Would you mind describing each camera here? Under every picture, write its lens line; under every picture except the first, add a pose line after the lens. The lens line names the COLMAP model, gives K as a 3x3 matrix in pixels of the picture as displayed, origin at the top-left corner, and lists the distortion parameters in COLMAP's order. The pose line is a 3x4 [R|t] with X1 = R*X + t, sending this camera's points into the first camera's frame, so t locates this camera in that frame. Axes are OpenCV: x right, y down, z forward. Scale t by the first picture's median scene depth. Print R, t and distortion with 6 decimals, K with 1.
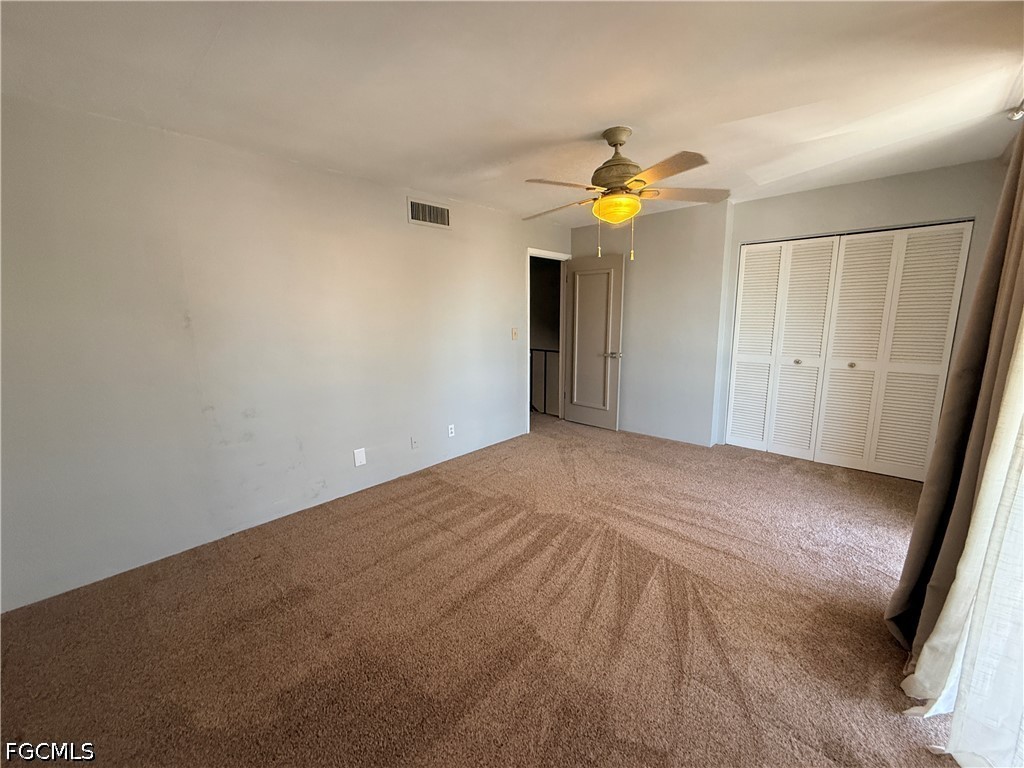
lens RADIAL K [[411.2, 0, 510.4], [0, 411.2, 384.2], [0, 0, 1]] dist [-0.001152, -0.001026]
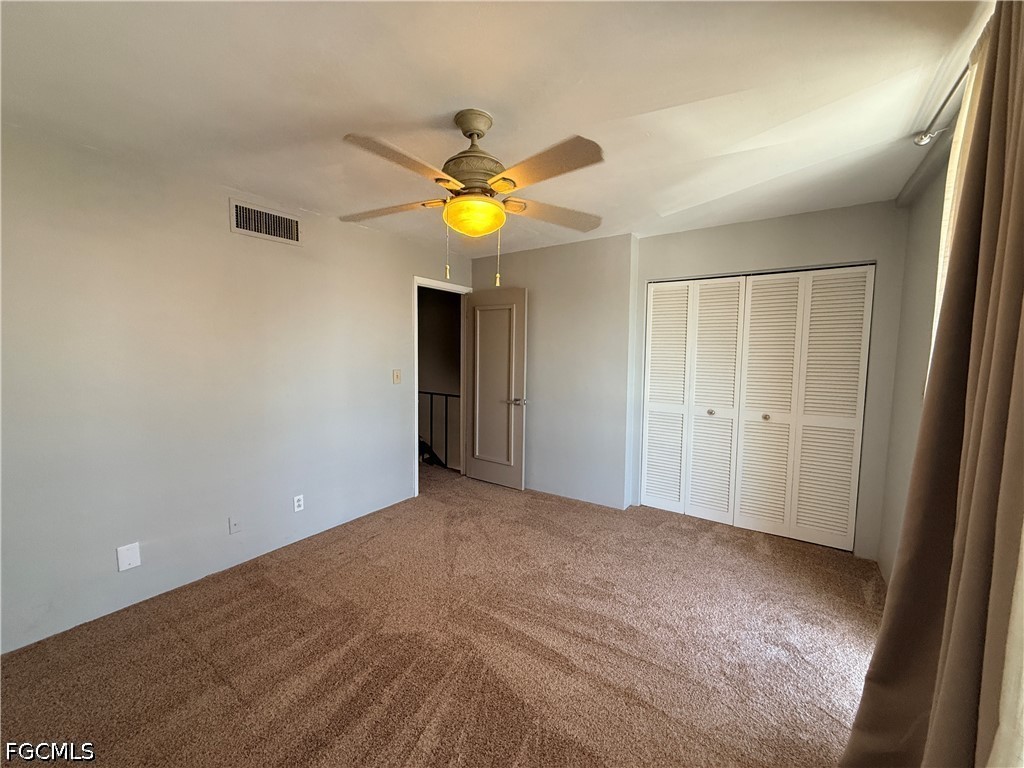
lens RADIAL K [[411.2, 0, 513.2], [0, 411.2, 383.3], [0, 0, 1]] dist [-0.001152, -0.001026]
pose [[0.988326, 0.008630, 0.152110, 0.152849], [0.005675, 0.995616, -0.093360, -0.040182], [-0.152249, 0.093133, 0.983944, 0.200450]]
